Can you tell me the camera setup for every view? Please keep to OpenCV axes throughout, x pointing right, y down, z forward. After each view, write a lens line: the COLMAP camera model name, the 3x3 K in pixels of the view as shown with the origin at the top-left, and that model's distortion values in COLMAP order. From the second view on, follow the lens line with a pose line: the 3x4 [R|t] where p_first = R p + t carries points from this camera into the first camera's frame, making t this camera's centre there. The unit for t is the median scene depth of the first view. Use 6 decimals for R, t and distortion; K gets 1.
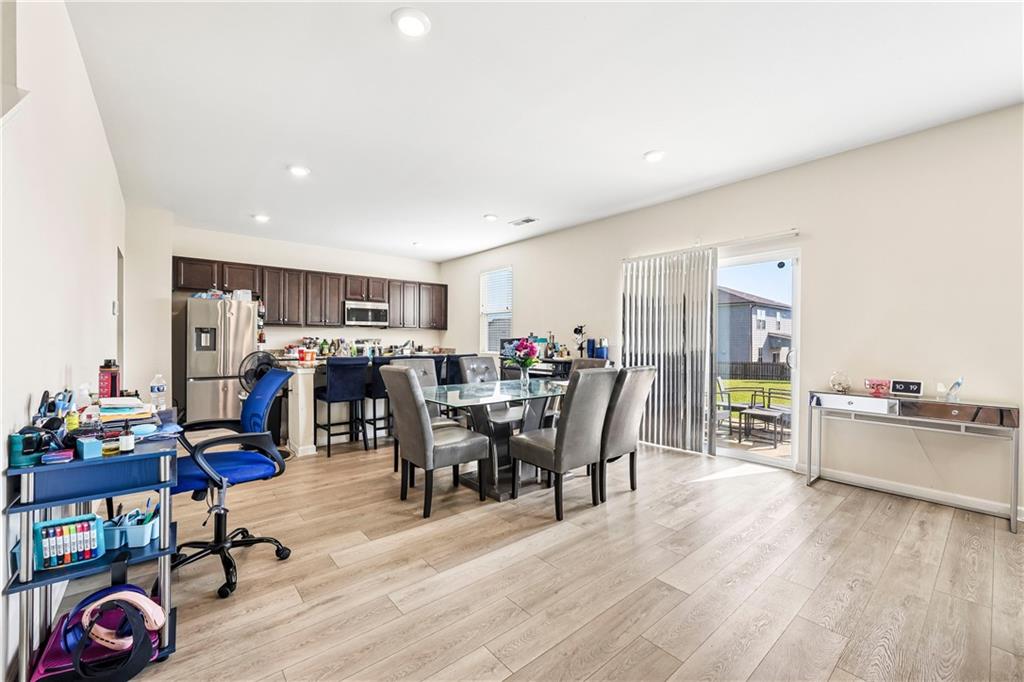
lens RADIAL K [[412.3, 0, 510.9], [0, 412.3, 341.7], [0, 0, 1]] dist [-0.001673, -0.000065]
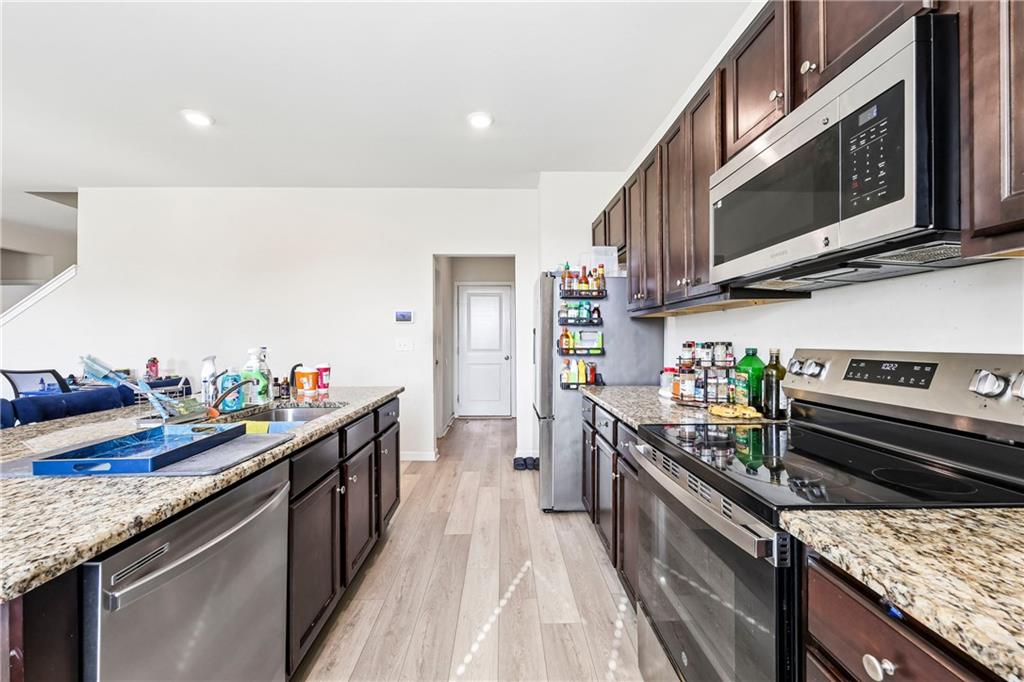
lens RADIAL K [[412.3, 0, 510.9], [0, 412.3, 341.7], [0, 0, 1]] dist [-0.001673, -0.000065]
pose [[-0.625030, 0.002092, -0.780598, -0.188669], [-0.000124, 0.999996, 0.002780, -0.013531], [0.780601, 0.001835, -0.625027, 1.222885]]
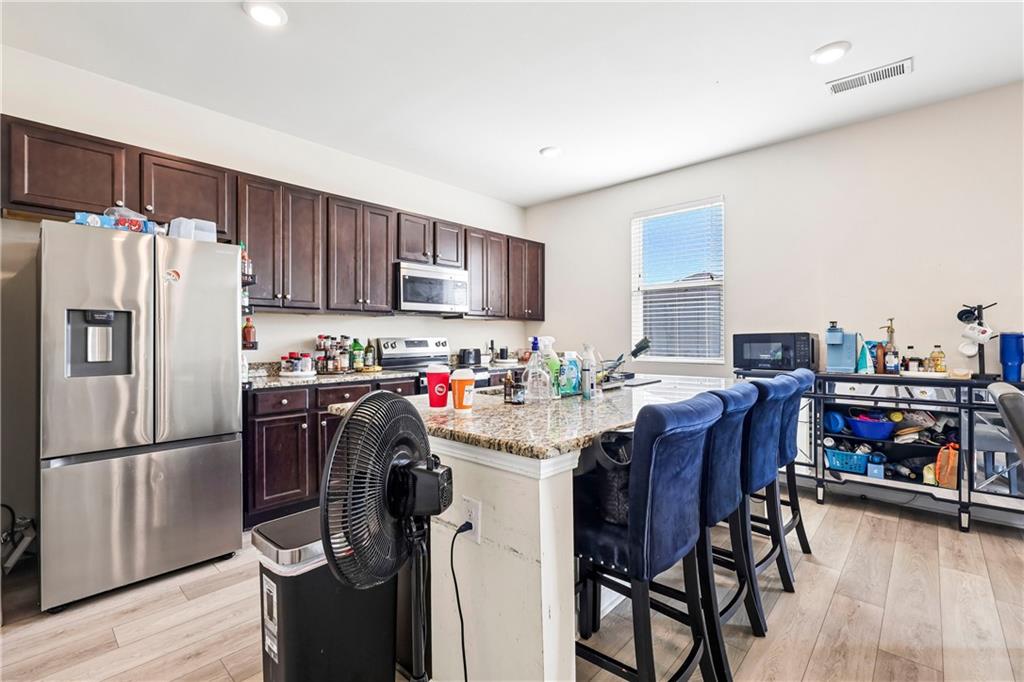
lens RADIAL K [[460.6, 0, 514.6], [0, 460.6, 337.7], [0, 0, 1]] dist [0.003454, 0.000374]
pose [[0.990719, -0.010201, 0.135543, -0.395862], [0.010595, 0.999941, -0.002189, -0.005058], [-0.135513, 0.003605, 0.990769, 0.499193]]
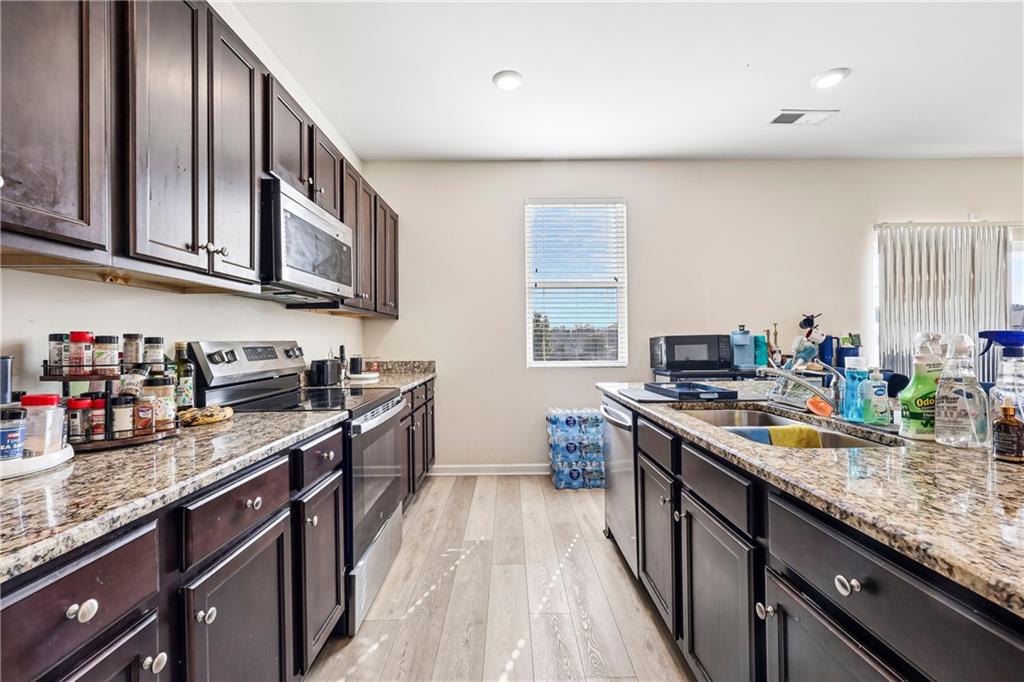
lens RADIAL K [[412.3, 0, 510.9], [0, 412.3, 341.7], [0, 0, 1]] dist [-0.001673, -0.000065]
pose [[0.644658, -0.012720, 0.764365, -0.574825], [0.016251, 0.999864, 0.002932, -0.005583], [-0.764298, 0.010532, 0.644777, 0.865939]]
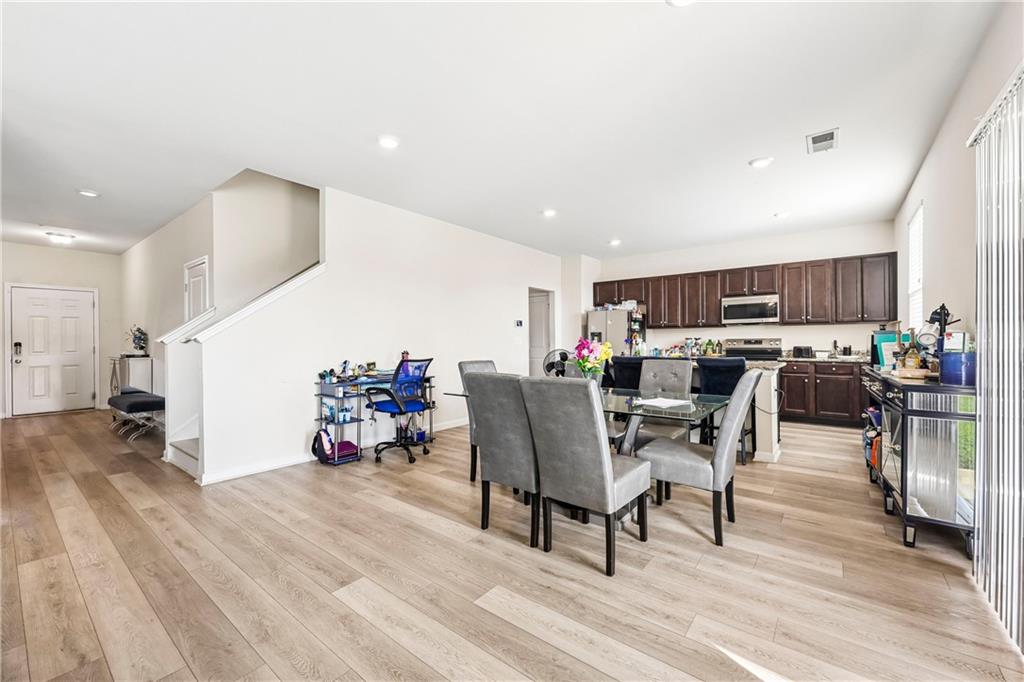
lens RADIAL K [[412.3, 0, 510.9], [0, 412.3, 341.7], [0, 0, 1]] dist [-0.001673, -0.000065]
pose [[0.200528, -0.005309, -0.979674, 0.486064], [0.003526, 0.999983, -0.004697, 0.002593], [0.979682, -0.002513, 0.200543, 0.396767]]
